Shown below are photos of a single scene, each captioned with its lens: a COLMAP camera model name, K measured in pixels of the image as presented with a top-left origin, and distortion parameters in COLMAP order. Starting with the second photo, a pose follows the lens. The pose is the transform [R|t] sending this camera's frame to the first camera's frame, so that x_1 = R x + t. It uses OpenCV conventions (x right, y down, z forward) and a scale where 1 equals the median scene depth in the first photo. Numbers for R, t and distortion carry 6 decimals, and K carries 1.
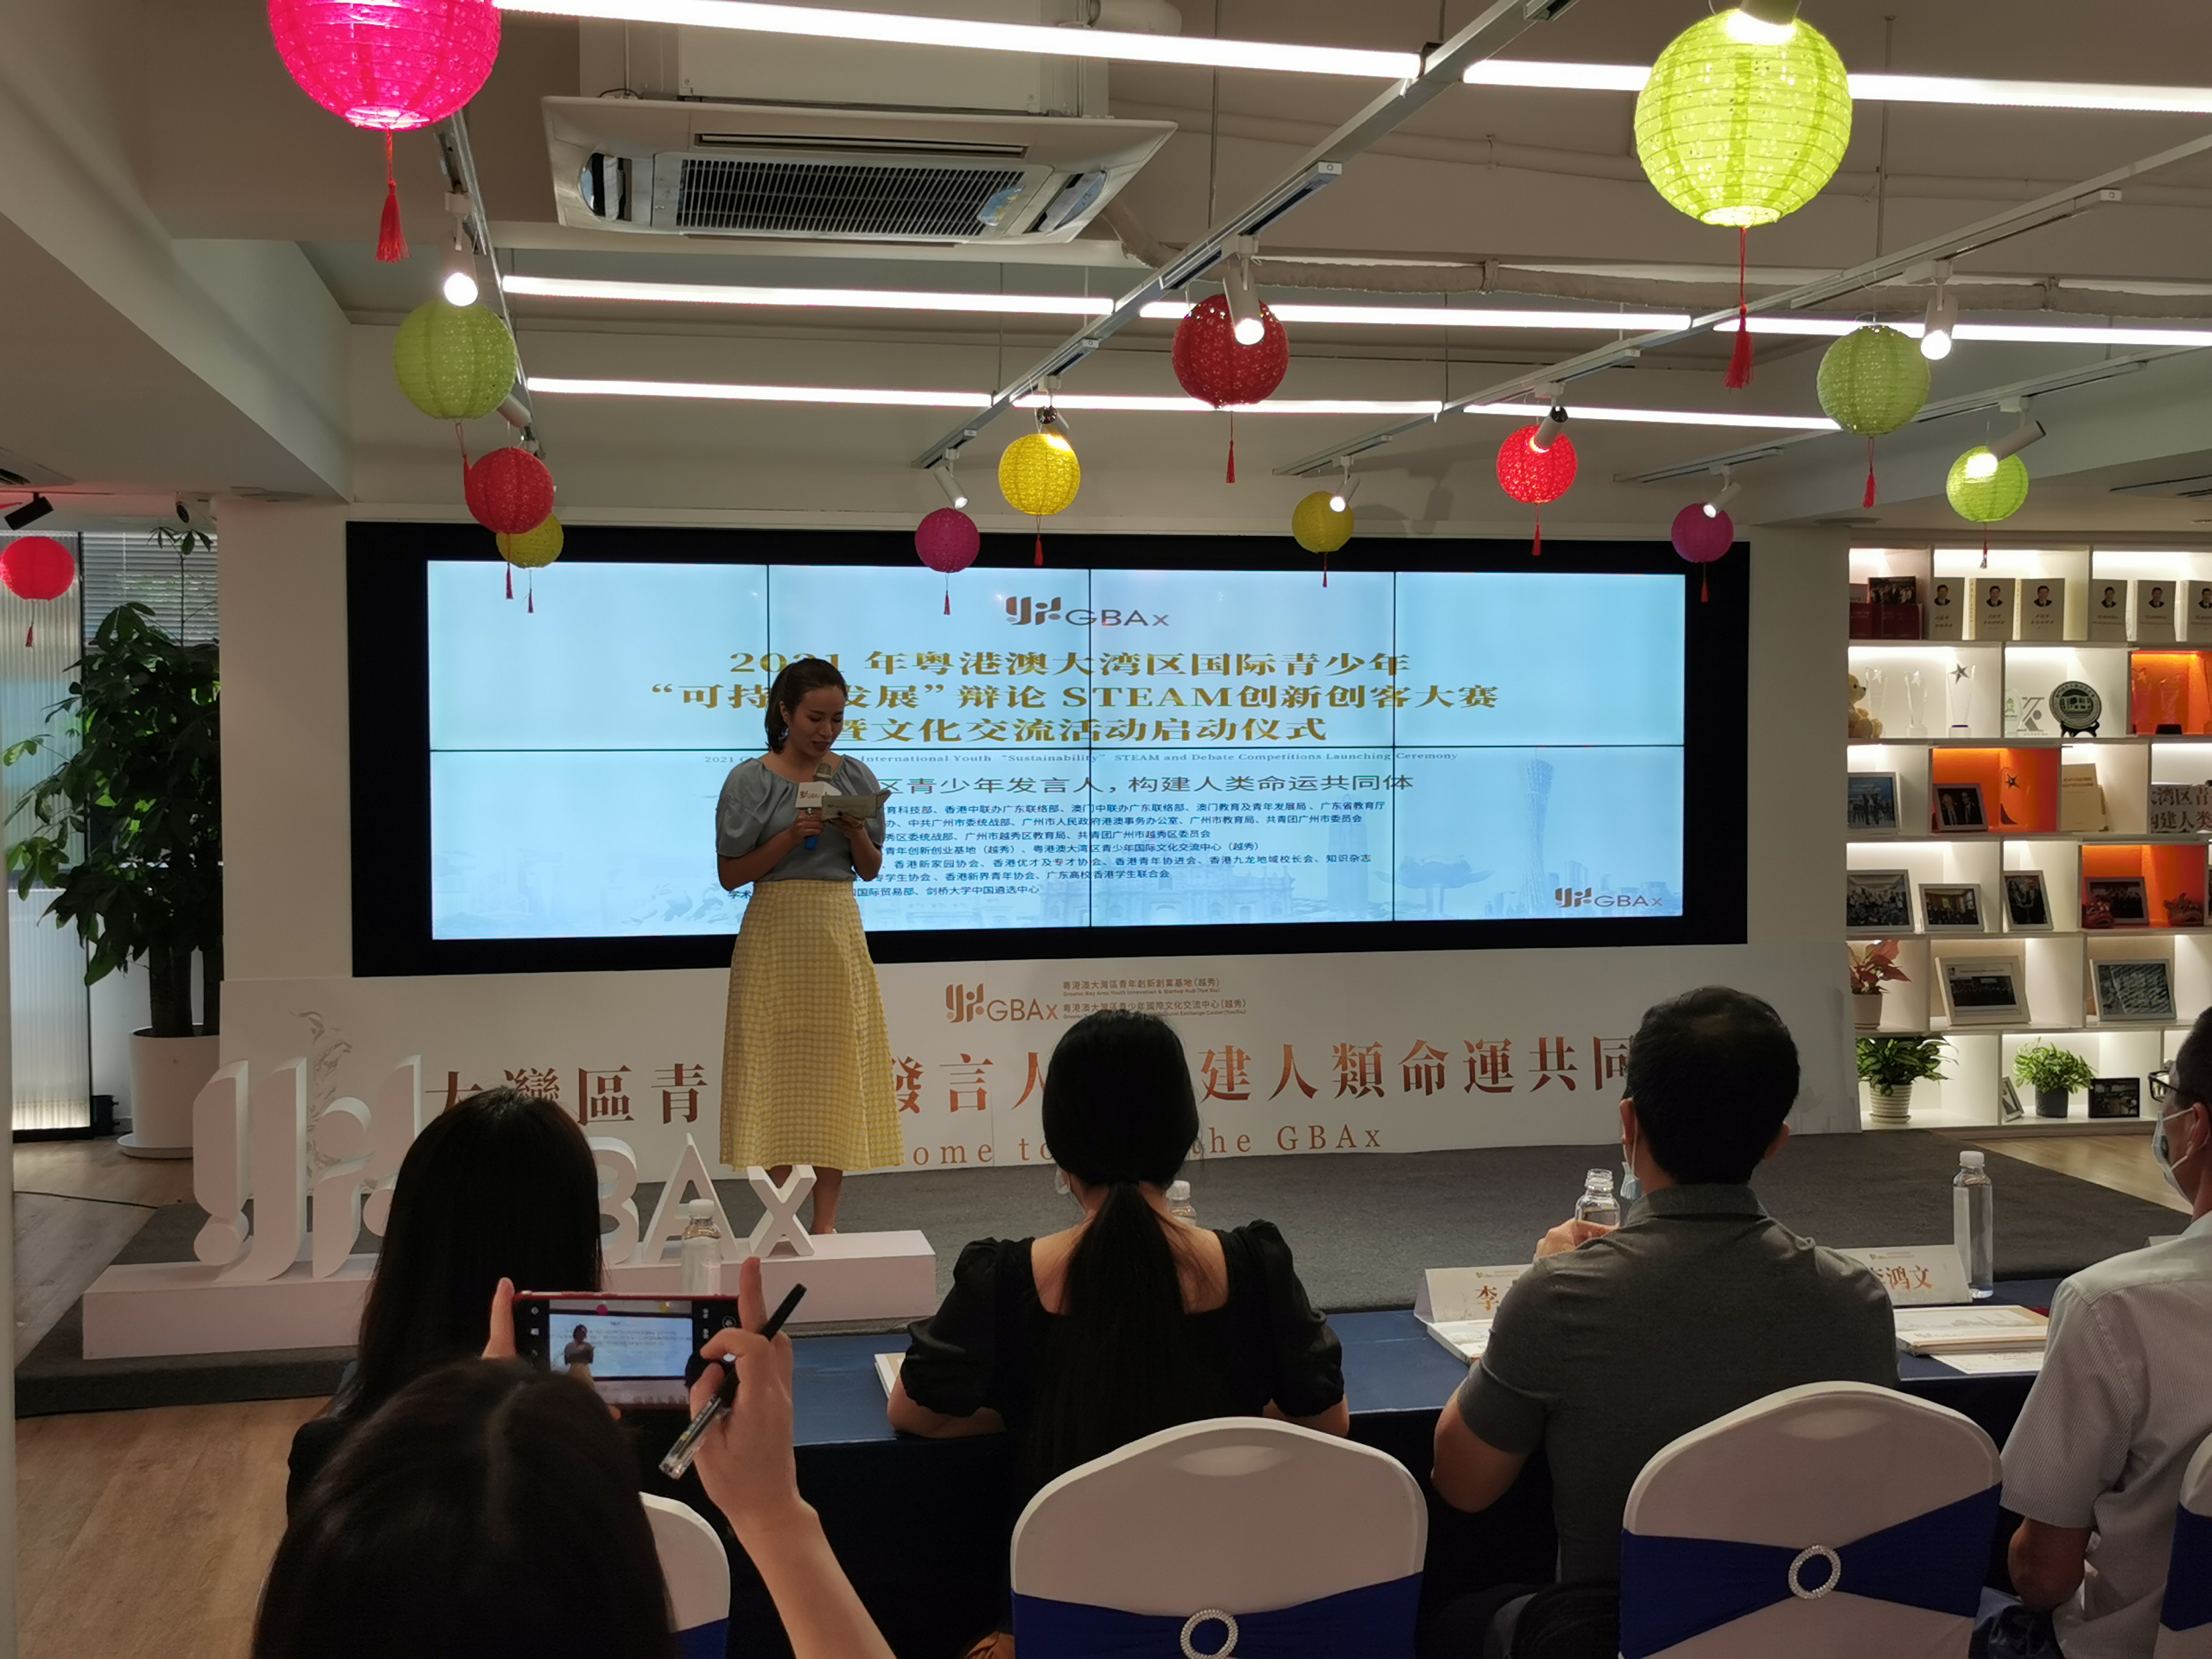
lens RADIAL K [[2438.6, 0, 1106.0], [0, 2438.6, 829.5], [0, 0, 1]] dist [0.007111, 0.009774]
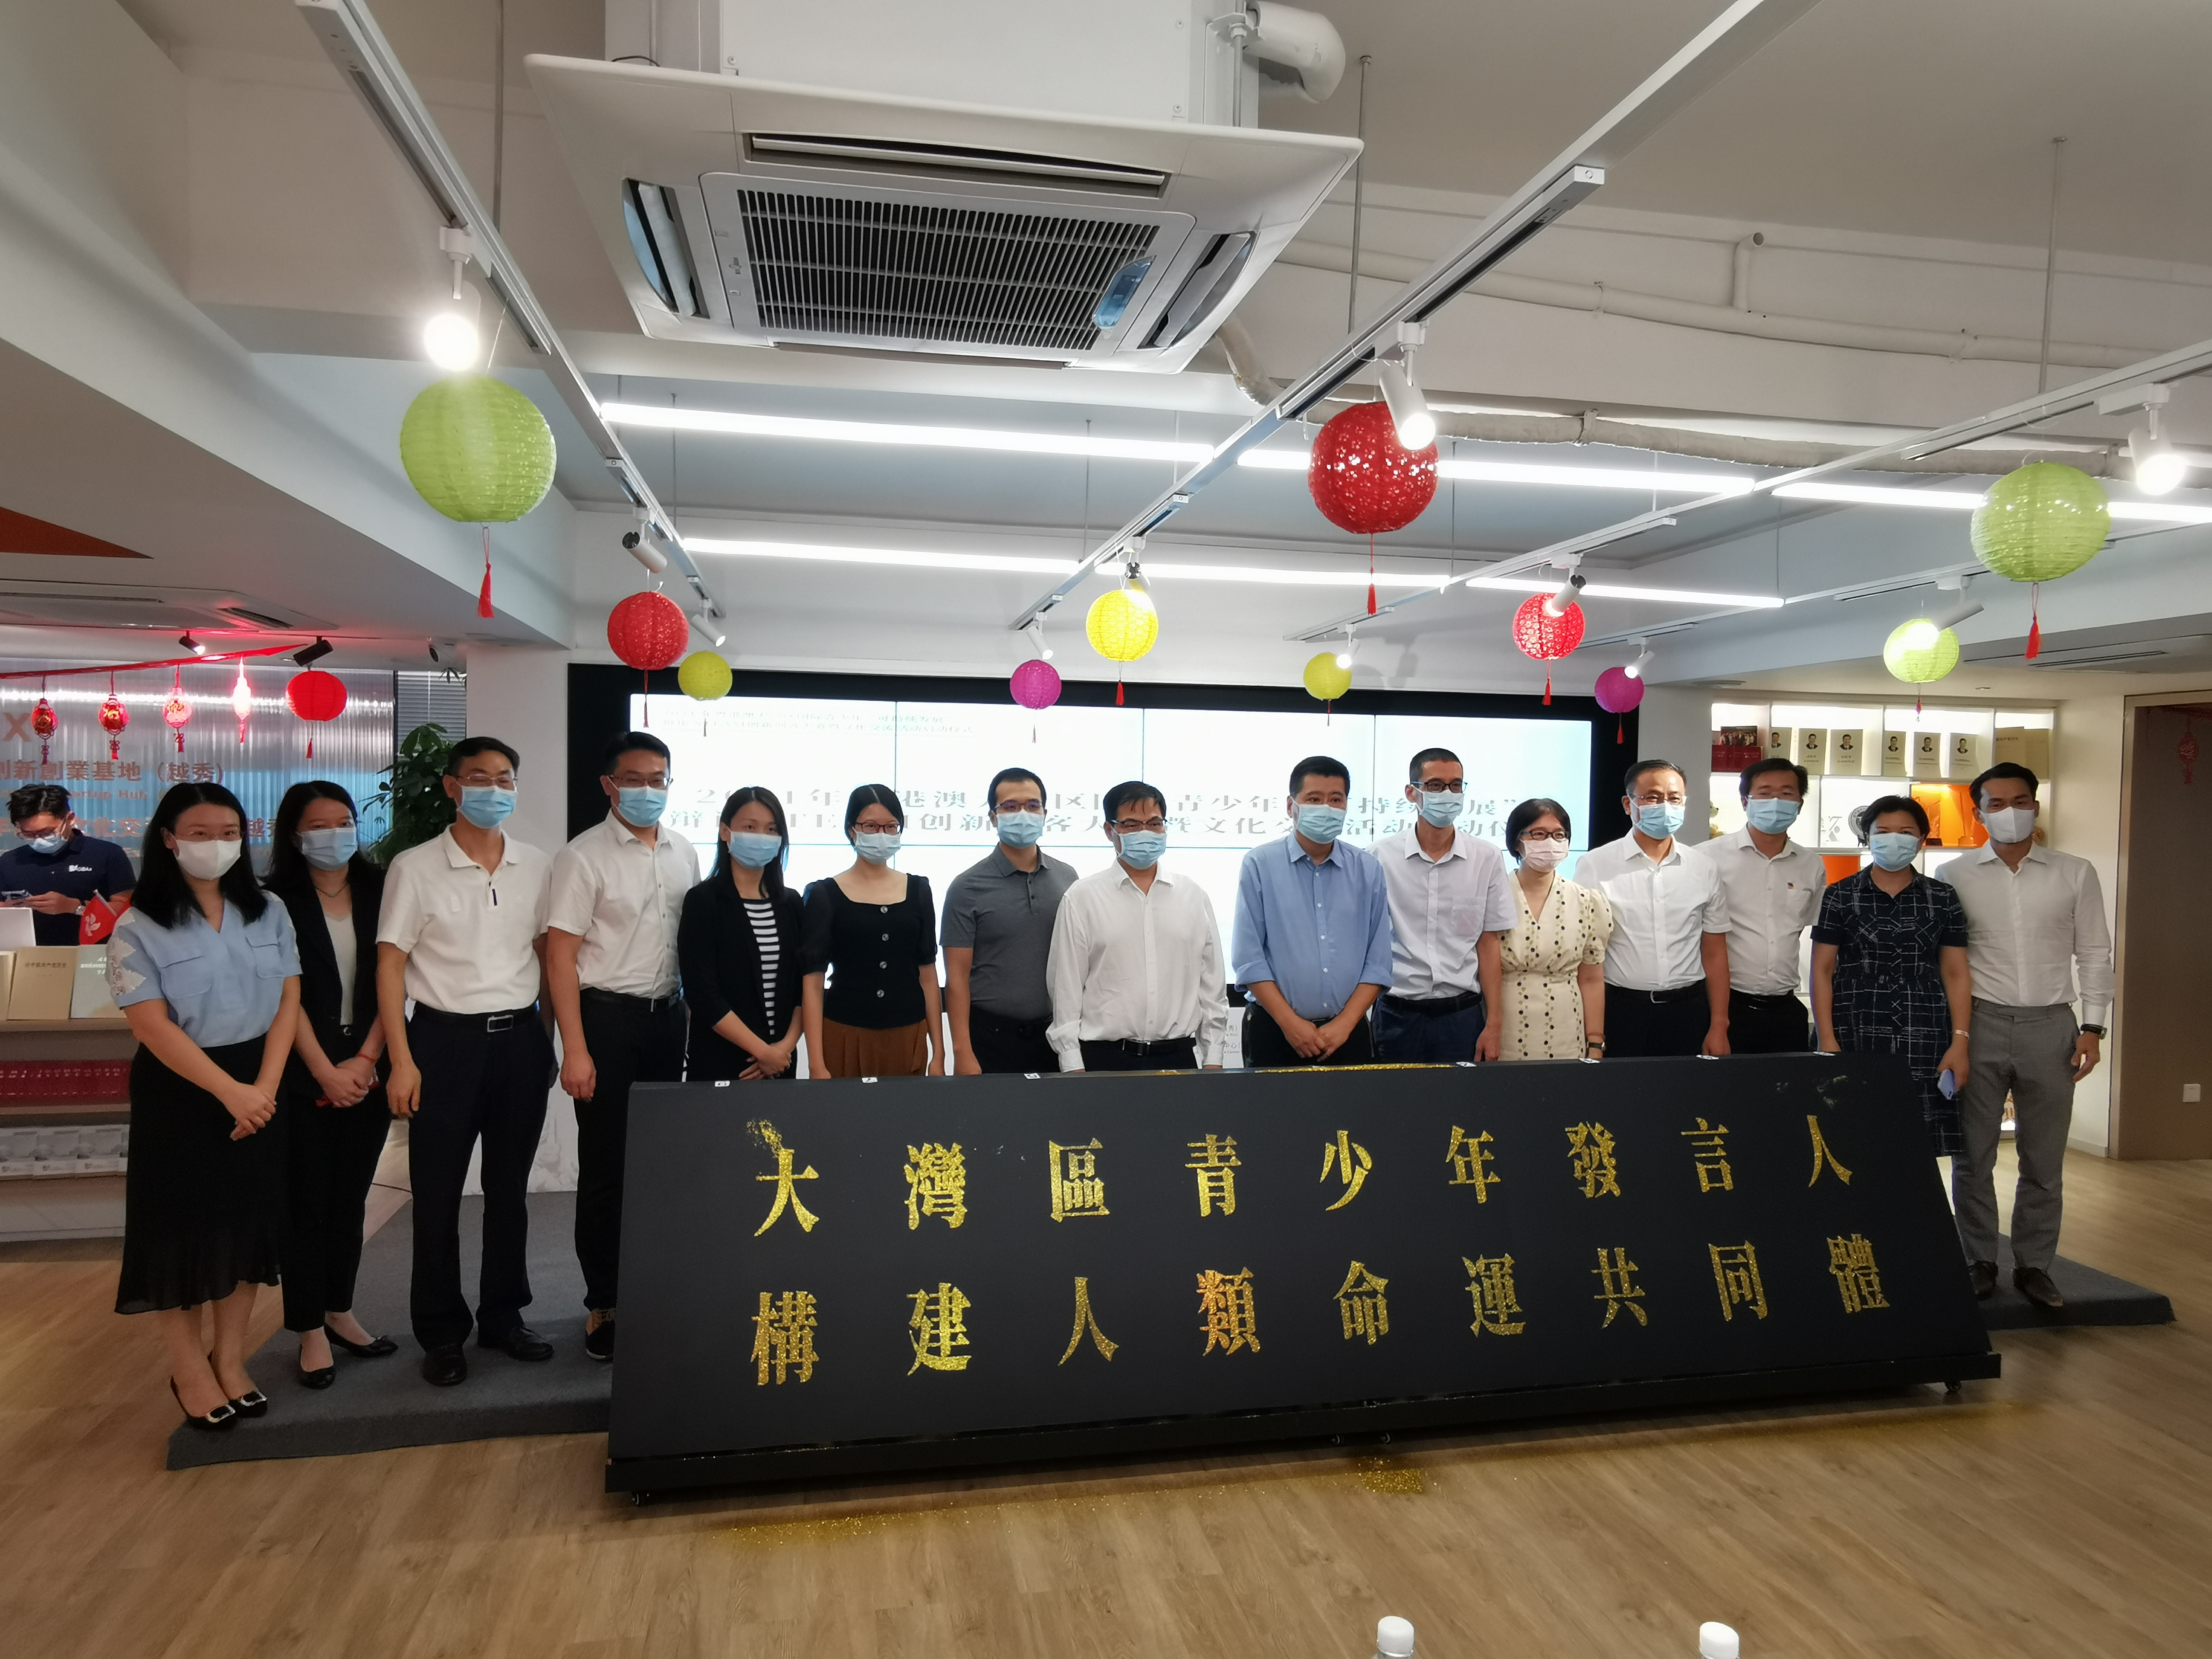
lens RADIAL K [[1418.6, 0, 1106.0], [0, 1418.6, 829.5], [0, 0, 1]] dist [-0.004593, -0.001630]
pose [[0.999839, 0.016683, -0.006533, -0.019367], [-0.016826, 0.999604, -0.022574, -0.023864], [0.006153, 0.022680, 0.999724, 0.227526]]
